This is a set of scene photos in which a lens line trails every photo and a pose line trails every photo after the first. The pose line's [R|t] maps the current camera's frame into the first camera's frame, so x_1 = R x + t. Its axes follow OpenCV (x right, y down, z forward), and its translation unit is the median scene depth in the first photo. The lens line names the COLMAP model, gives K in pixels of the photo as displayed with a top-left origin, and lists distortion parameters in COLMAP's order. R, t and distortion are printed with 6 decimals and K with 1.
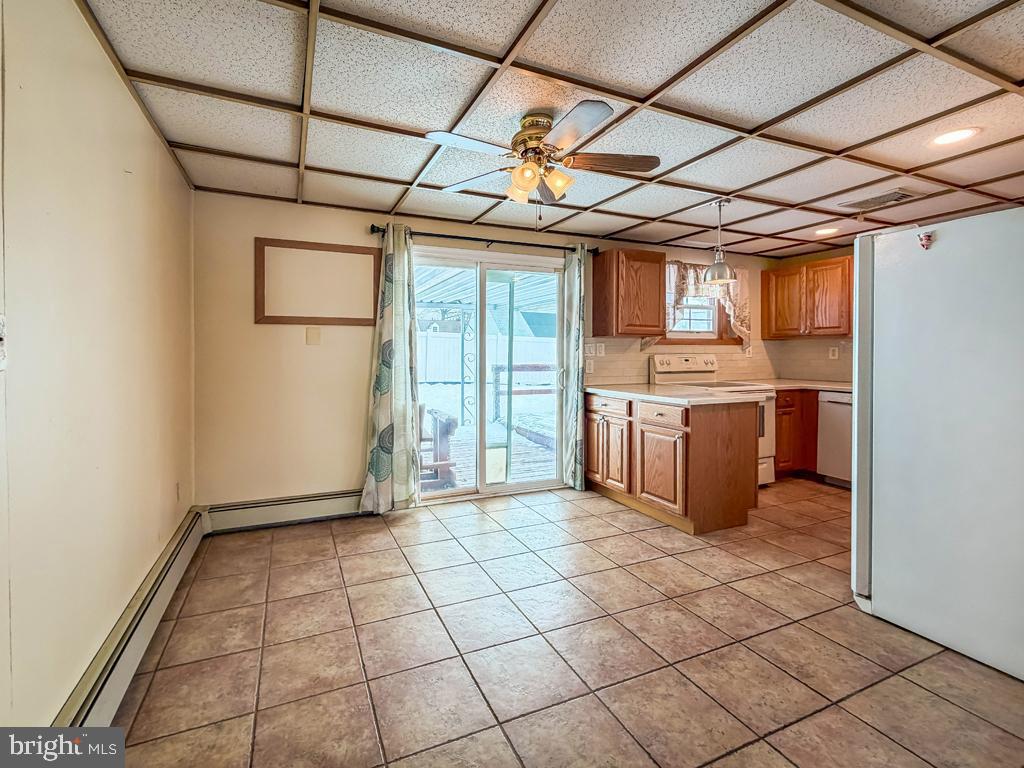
lens RADIAL K [[496.1, 0, 421.1], [0, 496.1, 363.6], [0, 0, 1]] dist [0.003695, -0.000911]
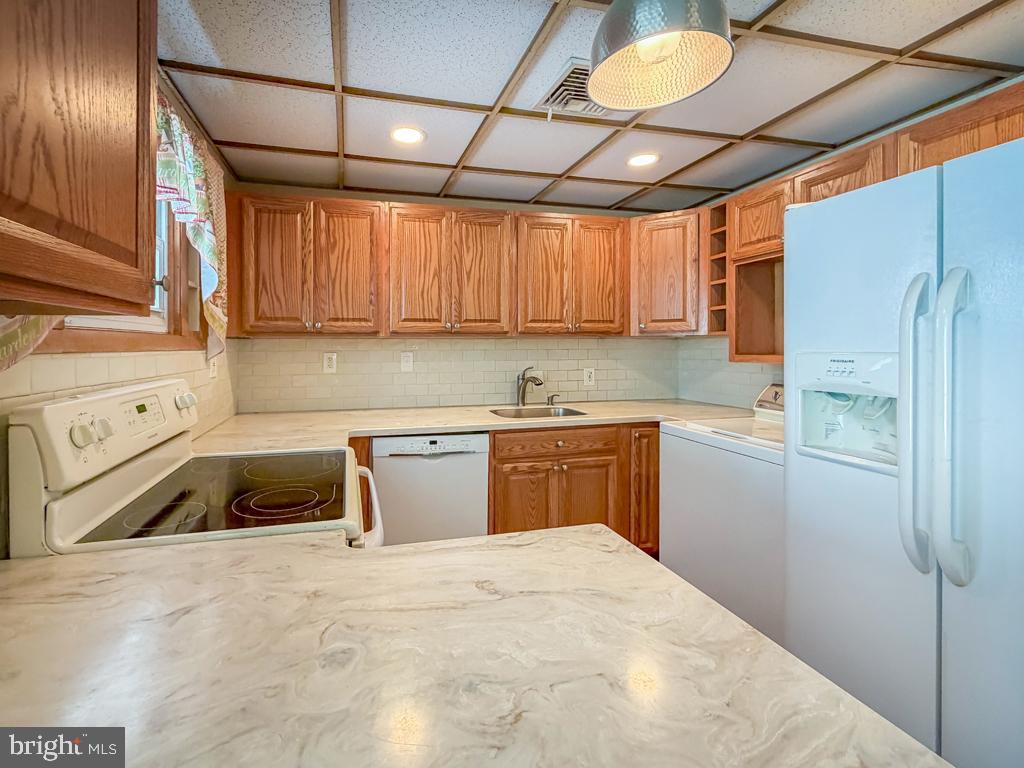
lens RADIAL K [[496.1, 0, 526.7], [0, 496.1, 349.4], [0, 0, 1]] dist [0.003695, -0.000911]
pose [[0.089337, -0.002914, 0.995997, 0.379216], [0.019042, 0.999818, 0.001217, -0.049065], [-0.995819, 0.018857, 0.089376, 1.039712]]
